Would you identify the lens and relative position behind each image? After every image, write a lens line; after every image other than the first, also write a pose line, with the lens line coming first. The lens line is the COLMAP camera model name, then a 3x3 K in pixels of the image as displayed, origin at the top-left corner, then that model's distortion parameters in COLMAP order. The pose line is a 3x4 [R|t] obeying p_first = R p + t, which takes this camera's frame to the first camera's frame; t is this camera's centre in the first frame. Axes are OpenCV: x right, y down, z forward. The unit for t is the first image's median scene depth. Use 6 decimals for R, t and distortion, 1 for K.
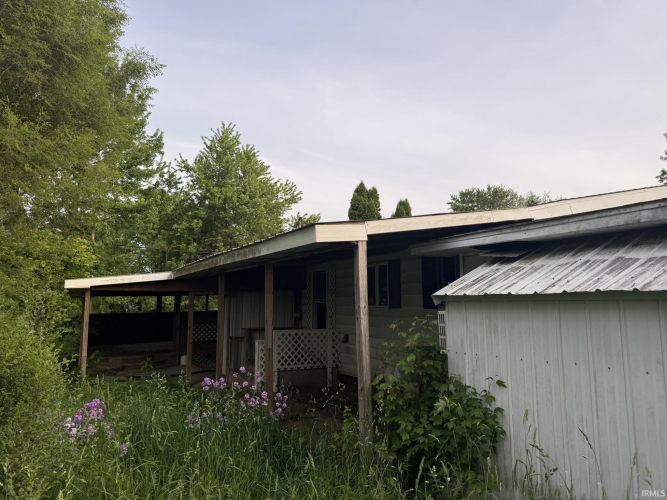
lens RADIAL K [[446.0, 0, 333.5], [0, 446.0, 250.0], [0, 0, 1]] dist [-0.003122, -0.001265]
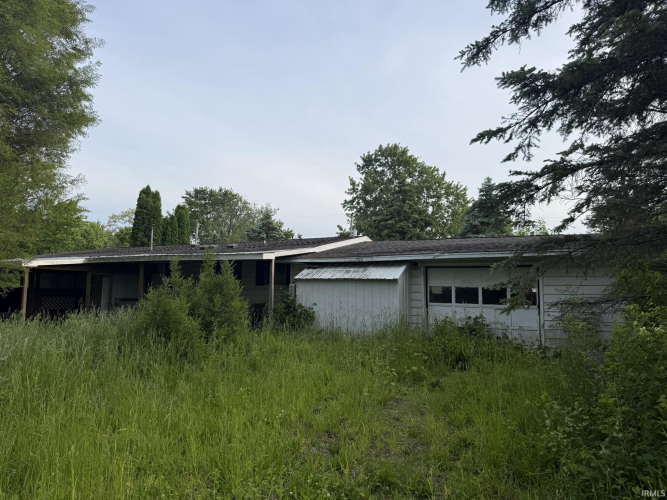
lens RADIAL K [[446.0, 0, 333.5], [0, 446.0, 250.0], [0, 0, 1]] dist [-0.003122, -0.001265]
pose [[0.804291, 0.072897, 0.589748, -0.229529], [-0.087159, 0.996185, -0.004269, -0.016848], [-0.587809, -0.047969, 0.807576, -0.269672]]
